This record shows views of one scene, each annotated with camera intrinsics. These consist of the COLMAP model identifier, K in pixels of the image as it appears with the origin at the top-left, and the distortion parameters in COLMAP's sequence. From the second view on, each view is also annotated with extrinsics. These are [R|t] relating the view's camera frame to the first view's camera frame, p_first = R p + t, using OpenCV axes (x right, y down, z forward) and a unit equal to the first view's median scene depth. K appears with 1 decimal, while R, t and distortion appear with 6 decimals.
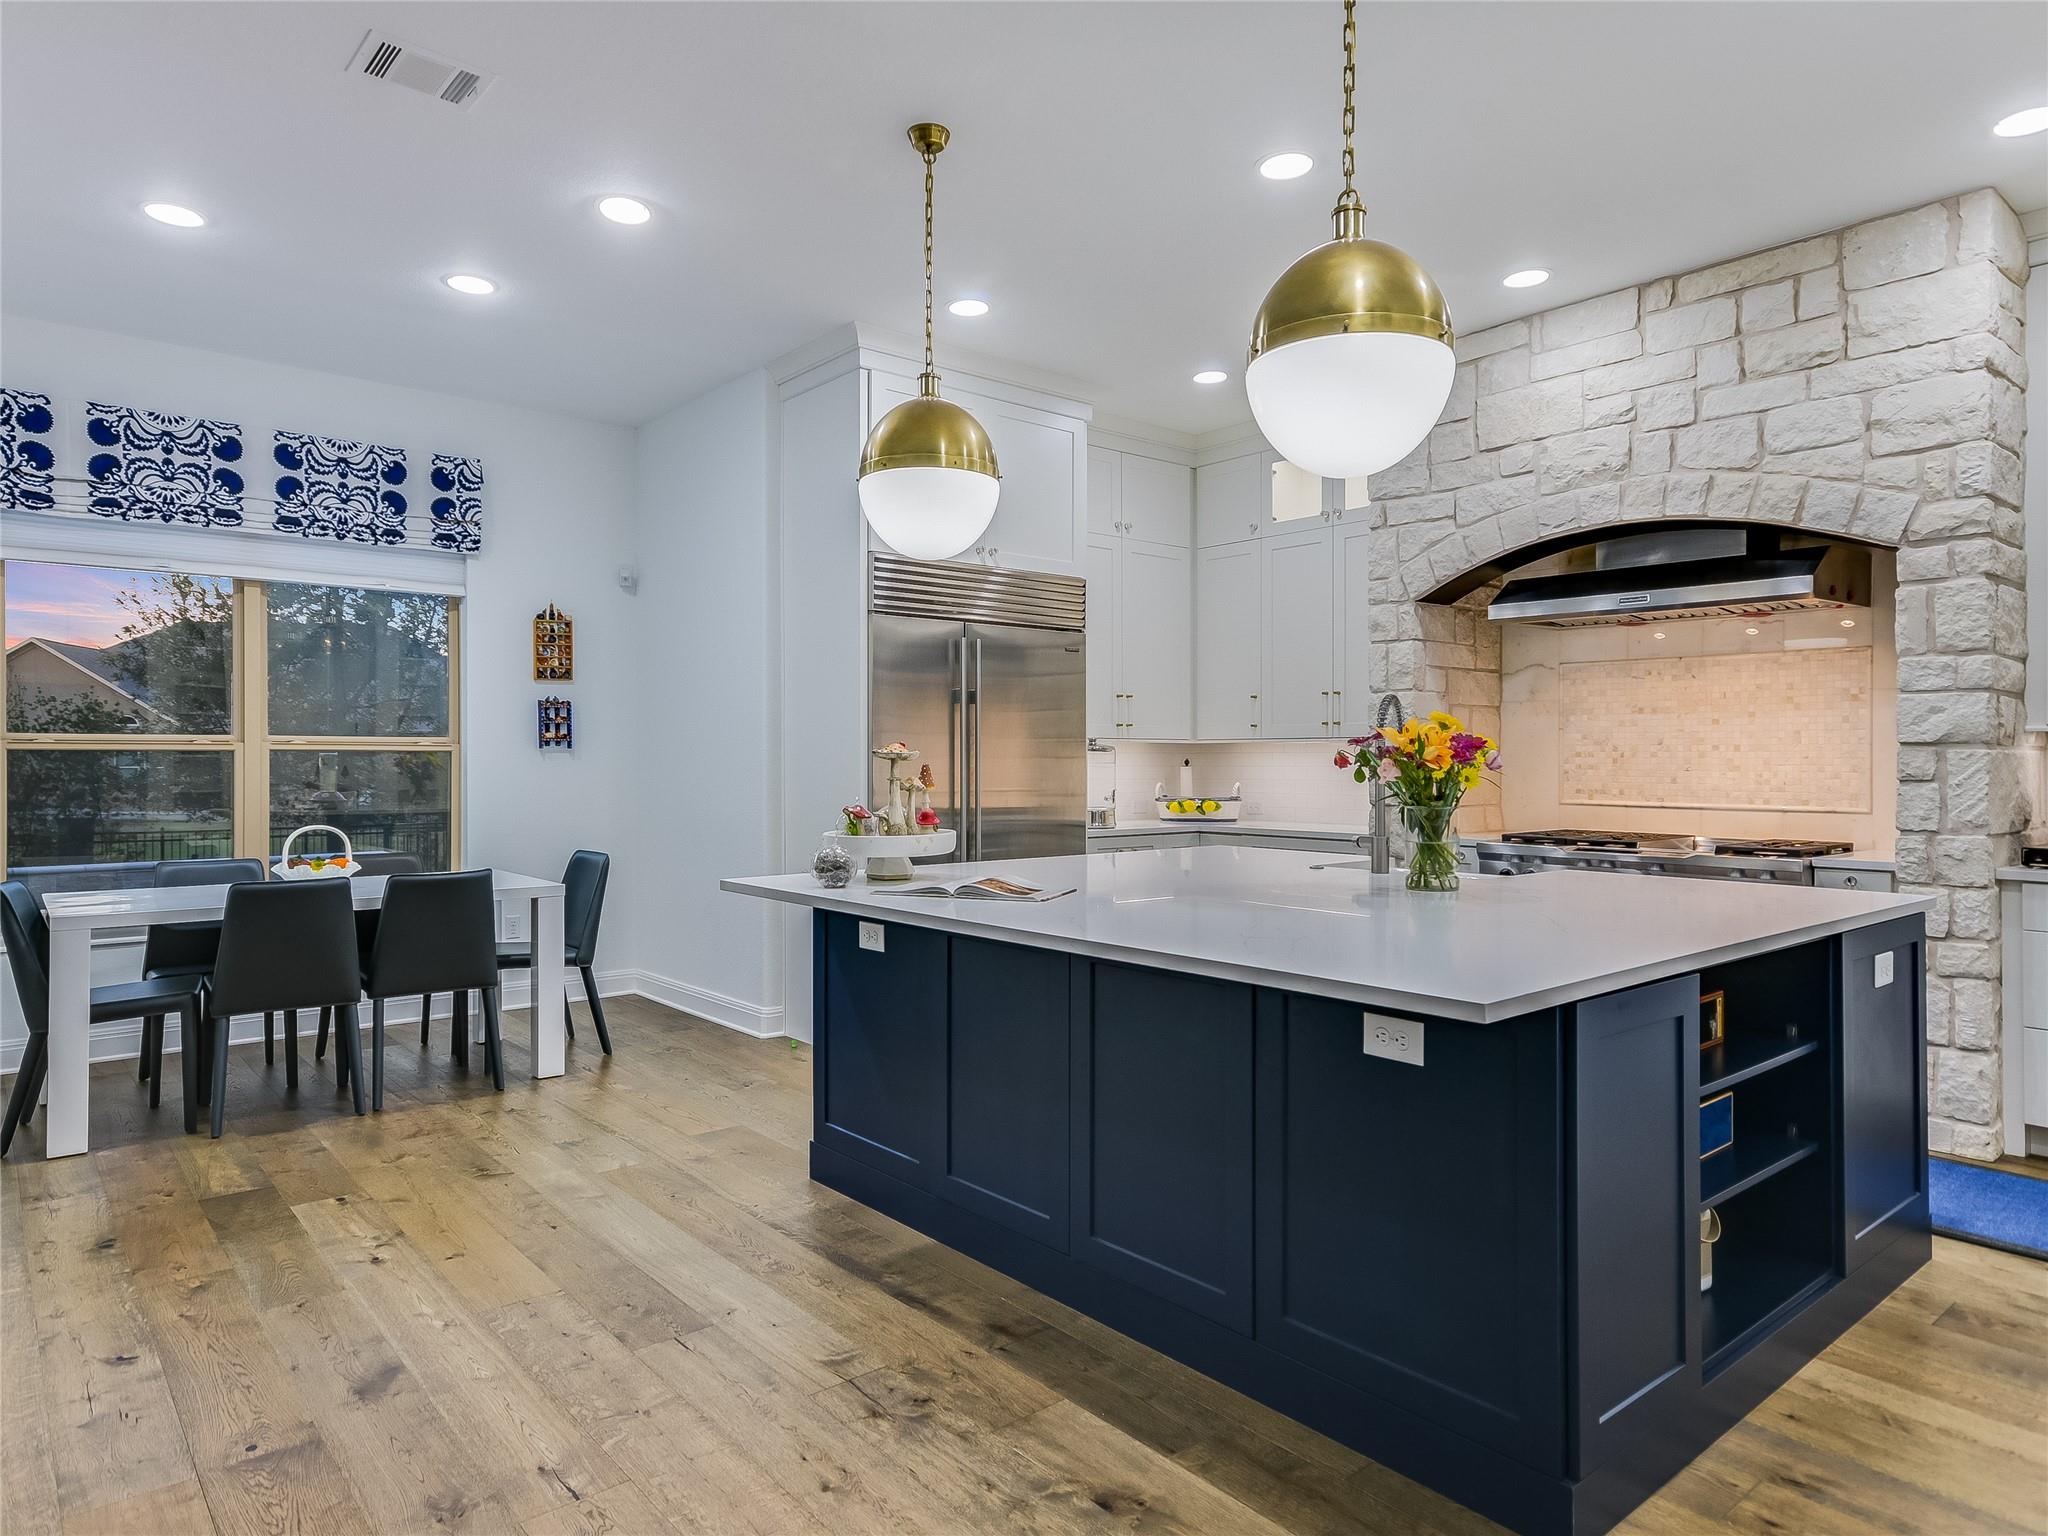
lens RADIAL K [[1256.4, 0, 1023.7], [0, 1256.4, 763.6], [0, 0, 1]] dist [0.021248, 0.000575]
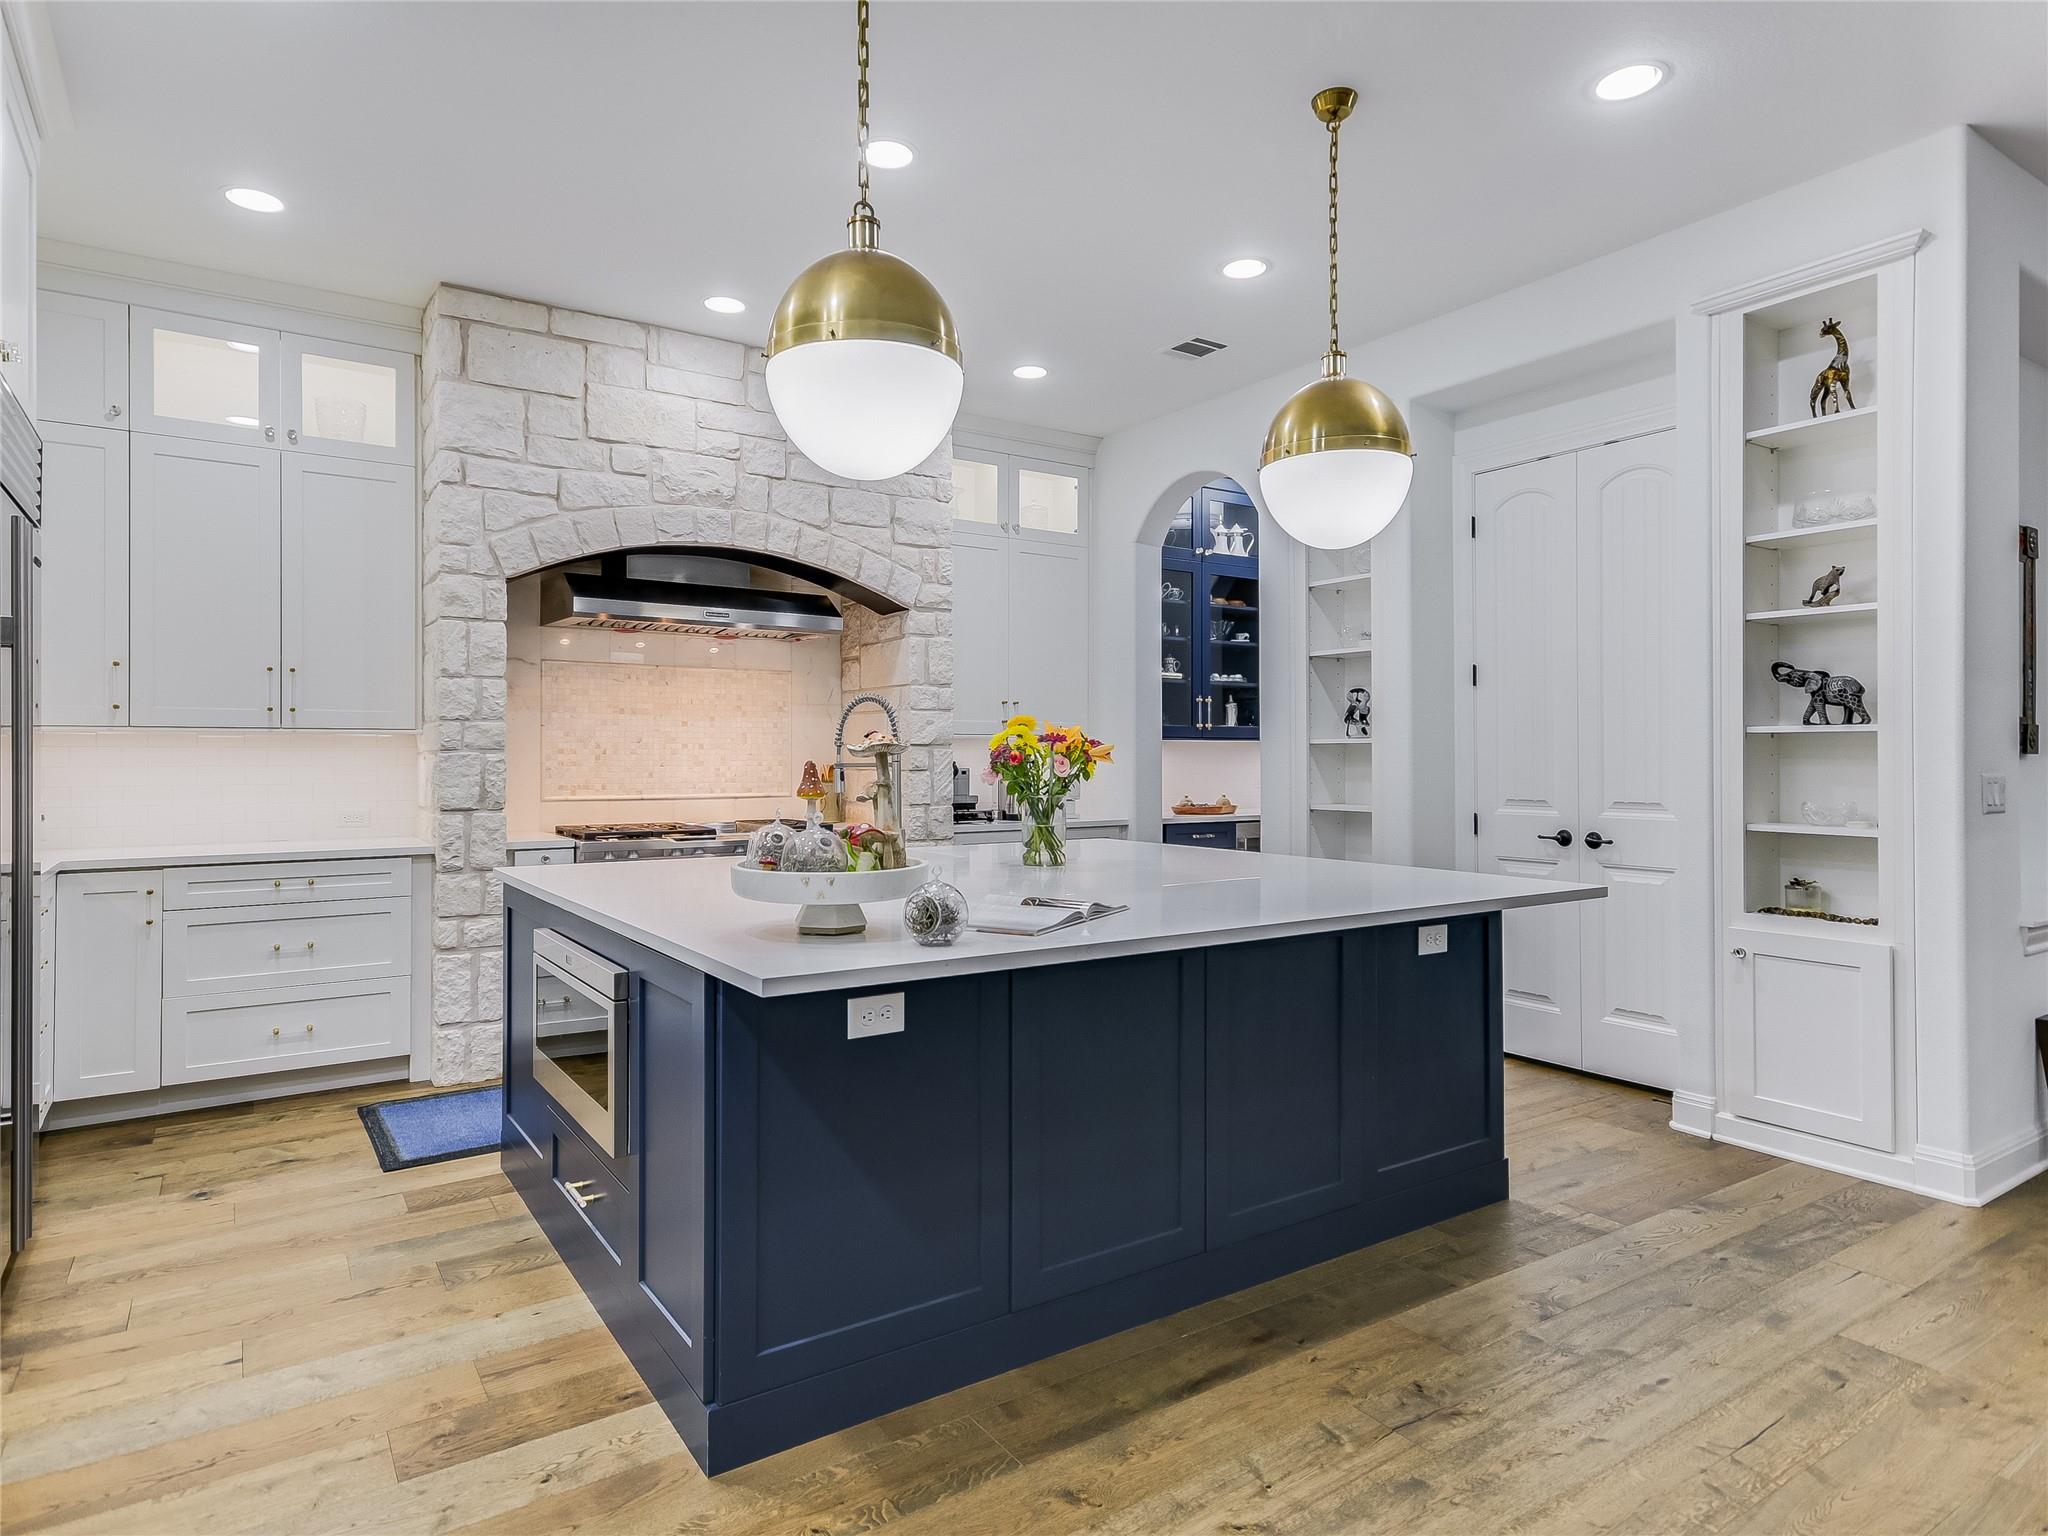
lens RADIAL K [[1173.0, 0, 1021.4], [0, 1173.0, 758.6], [0, 0, 1]] dist [0.001250, -0.000597]
pose [[0.111783, -0.001658, 0.993731, -0.530893], [0.004259, 0.999990, 0.001189, -0.001030], [-0.993724, 0.004100, 0.111789, 0.611303]]
